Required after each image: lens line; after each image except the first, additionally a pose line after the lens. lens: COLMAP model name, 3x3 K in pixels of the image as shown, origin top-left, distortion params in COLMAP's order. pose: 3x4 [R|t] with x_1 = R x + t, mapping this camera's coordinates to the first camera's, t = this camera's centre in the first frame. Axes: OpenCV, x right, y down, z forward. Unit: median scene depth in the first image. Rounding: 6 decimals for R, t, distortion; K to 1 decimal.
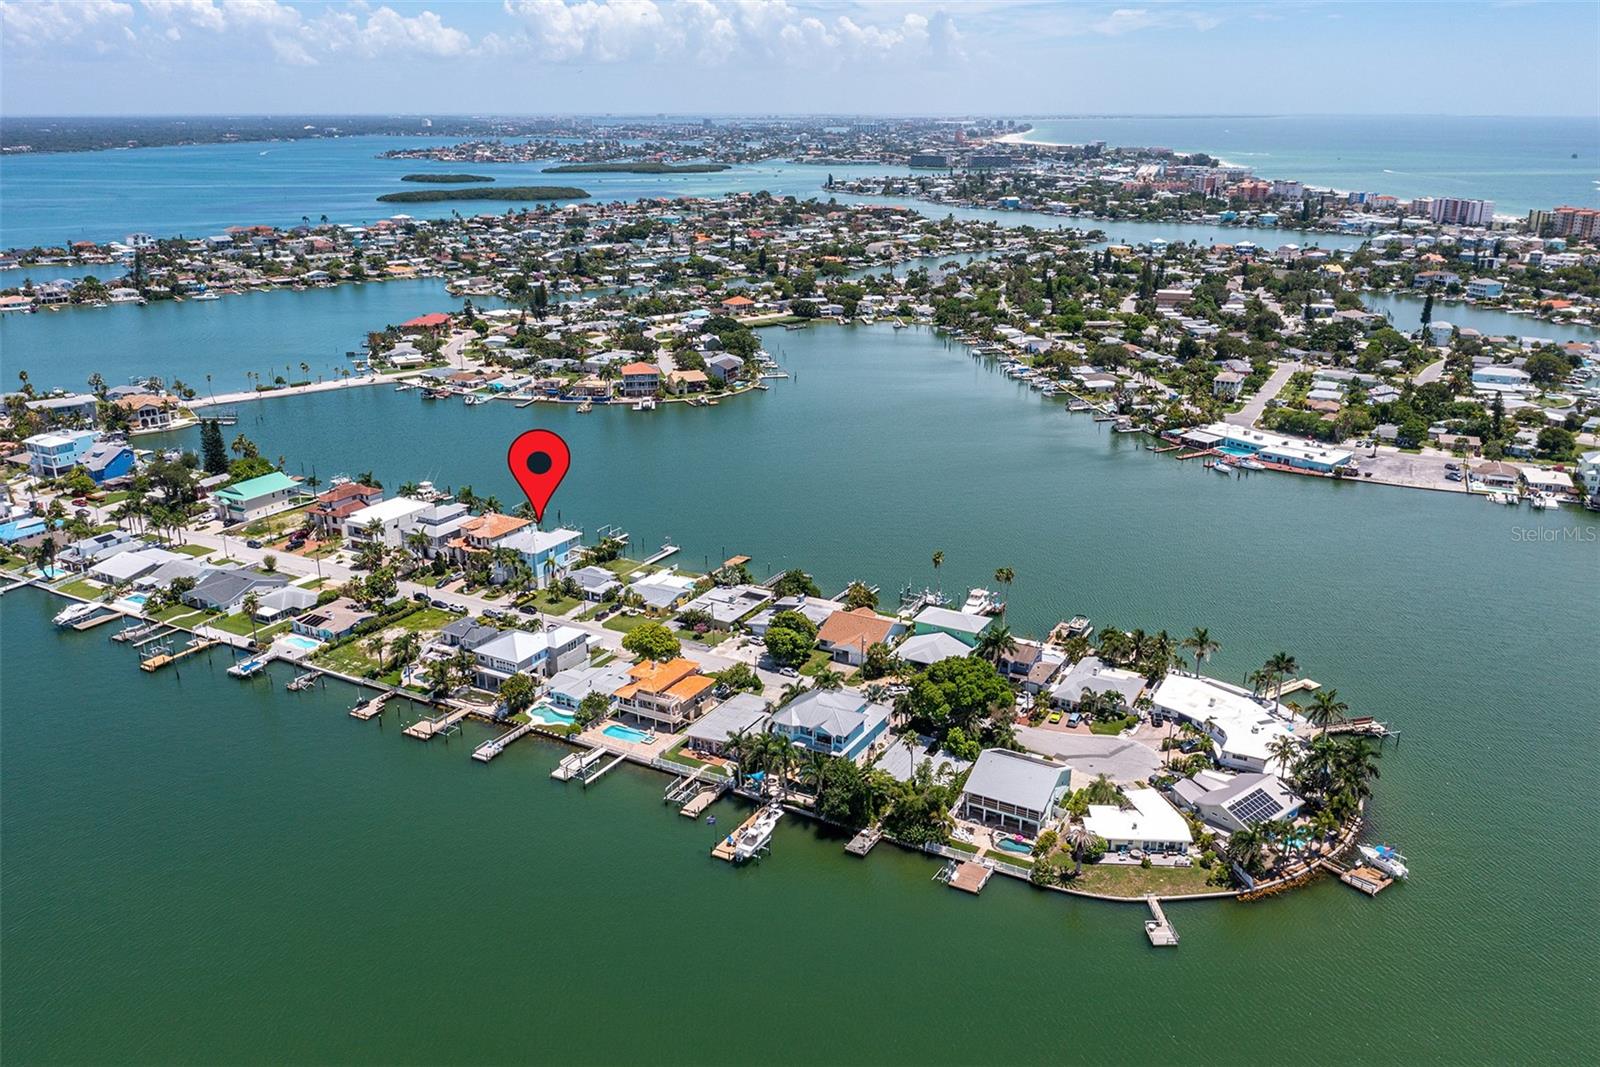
lens RADIAL K [[1271.1, 0, 800.0], [0, 1271.1, 533.5], [0, 0, 1]] dist [-0.012870, -0.000842]
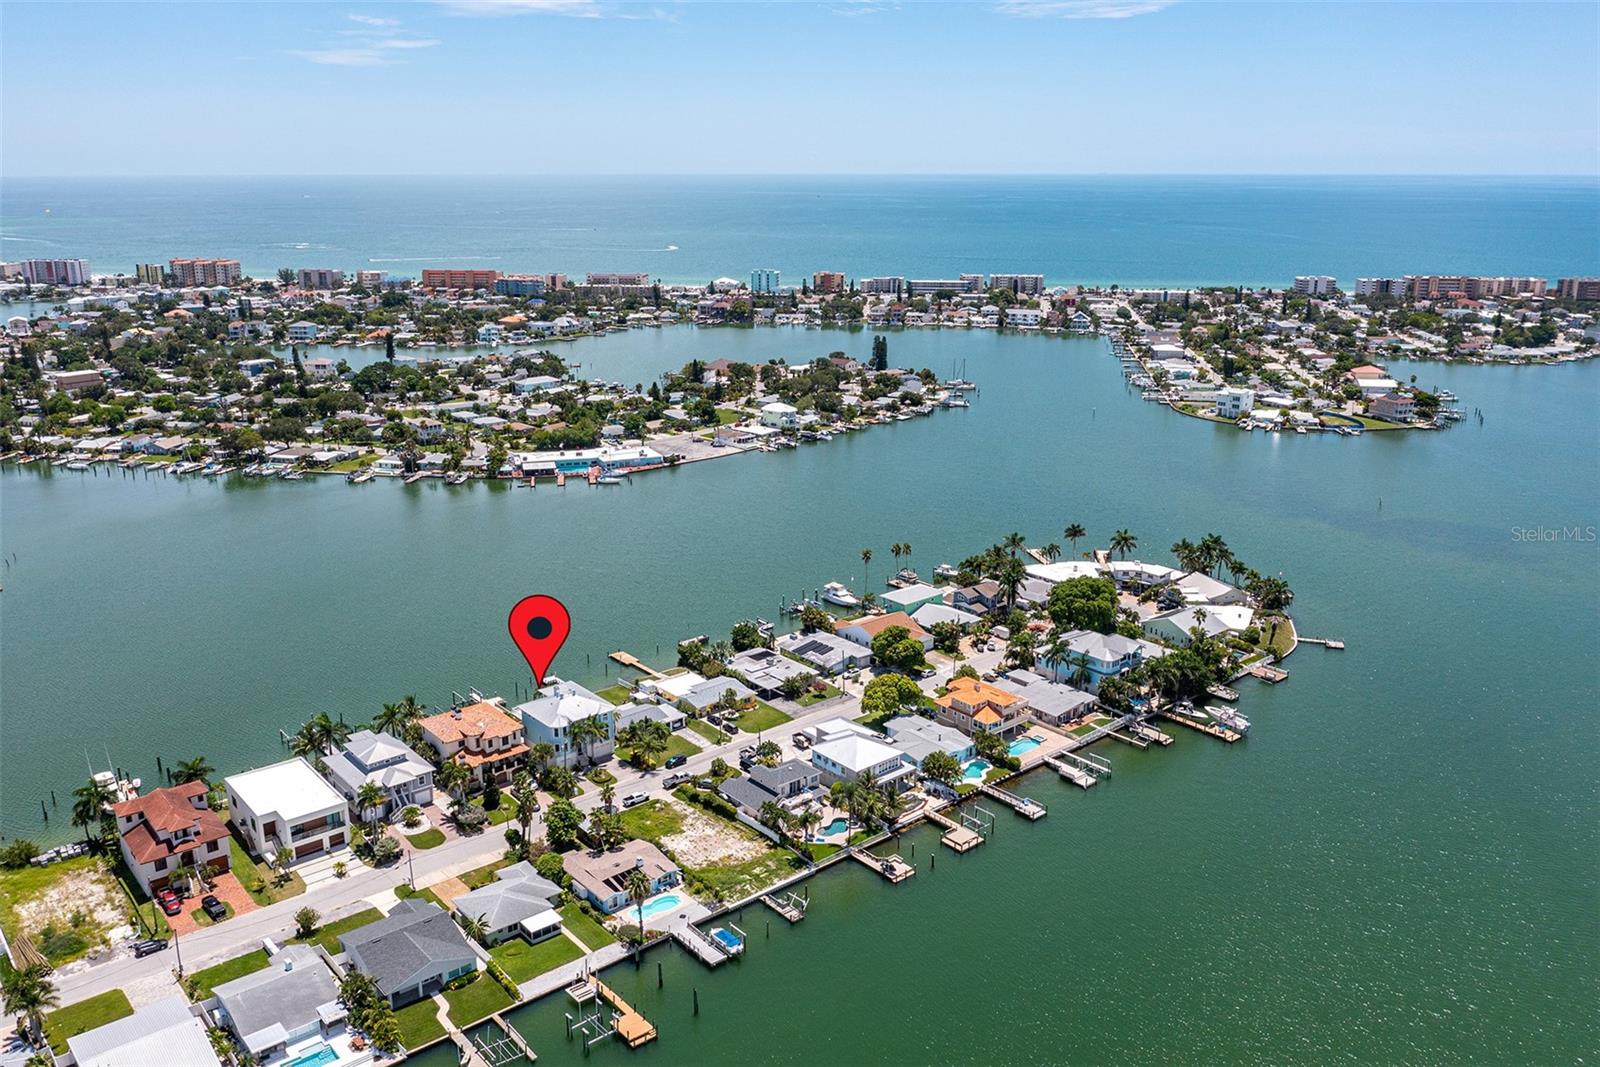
lens RADIAL K [[1263.3, 0, 797.8], [0, 1263.3, 540.3], [0, 0, 1]] dist [-0.014935, 0.000381]
pose [[0.345495, -0.262698, 0.900901, -0.645902], [0.295420, 0.941654, 0.161288, -0.134793], [-0.890707, 0.210420, 0.402944, 0.408788]]
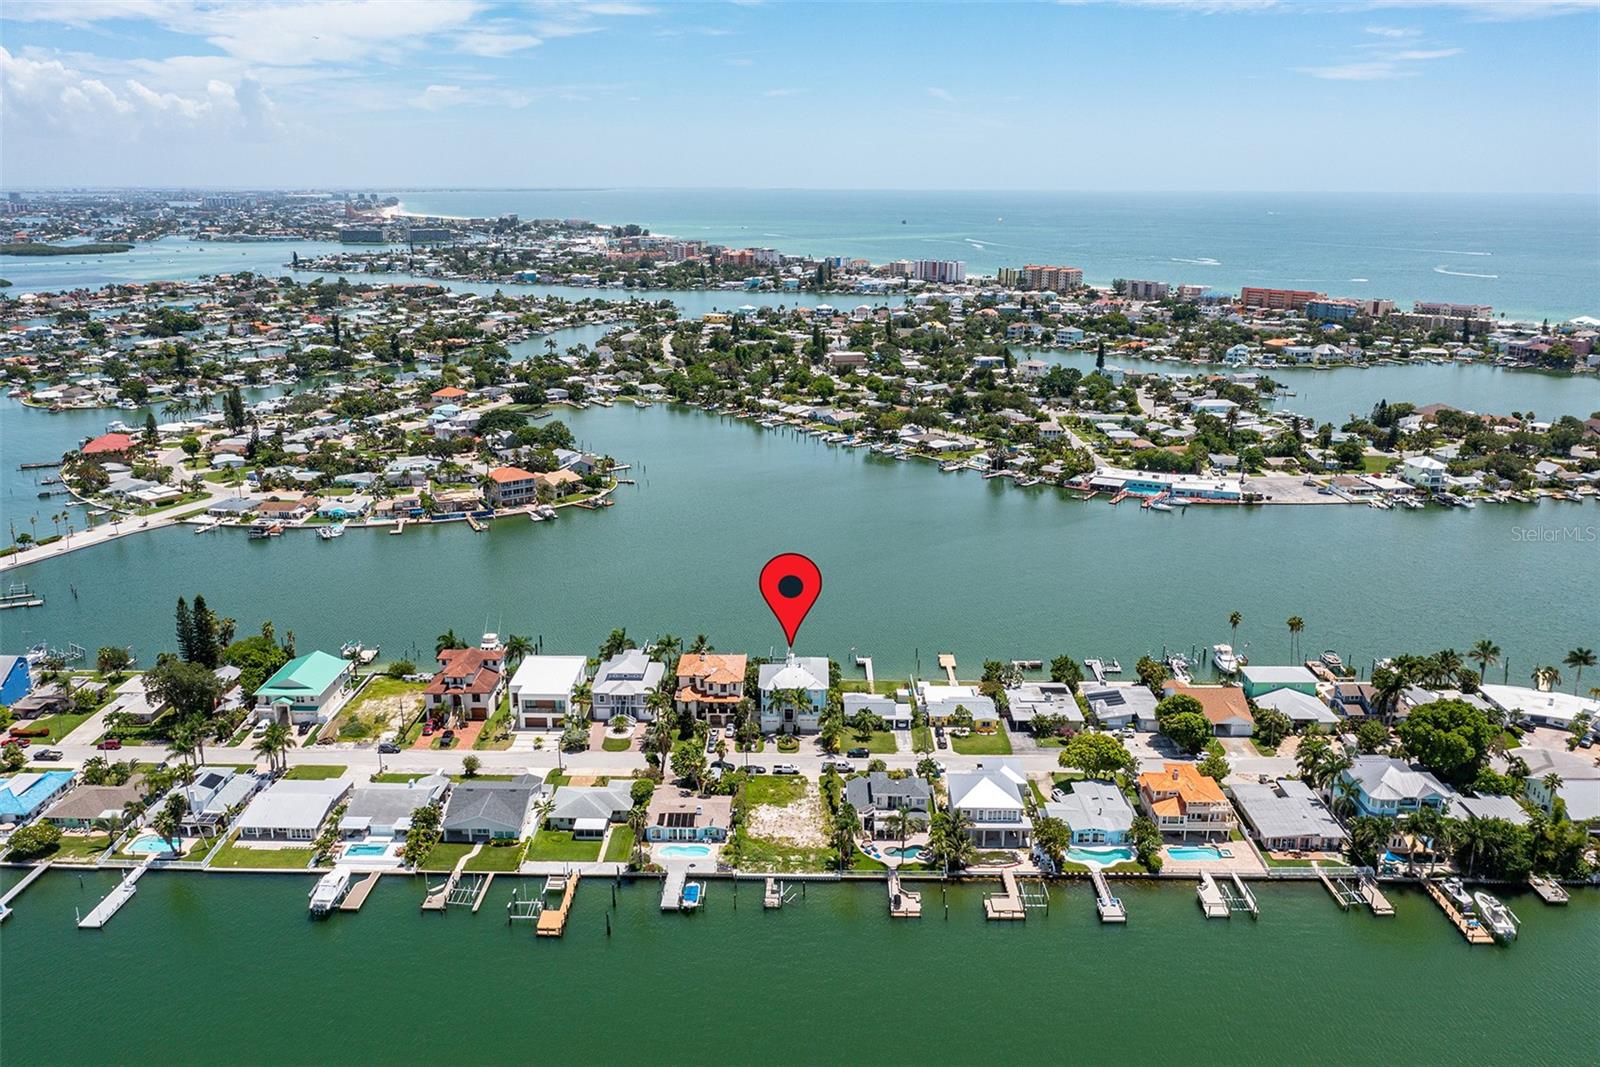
lens RADIAL K [[1271.1, 0, 800.0], [0, 1271.1, 533.5], [0, 0, 1]] dist [-0.012870, -0.000842]
pose [[0.877397, -0.123309, 0.463647, -0.456494], [0.147653, 0.988903, -0.016414, -0.057523], [-0.456478, 0.082860, 0.885868, 0.173653]]
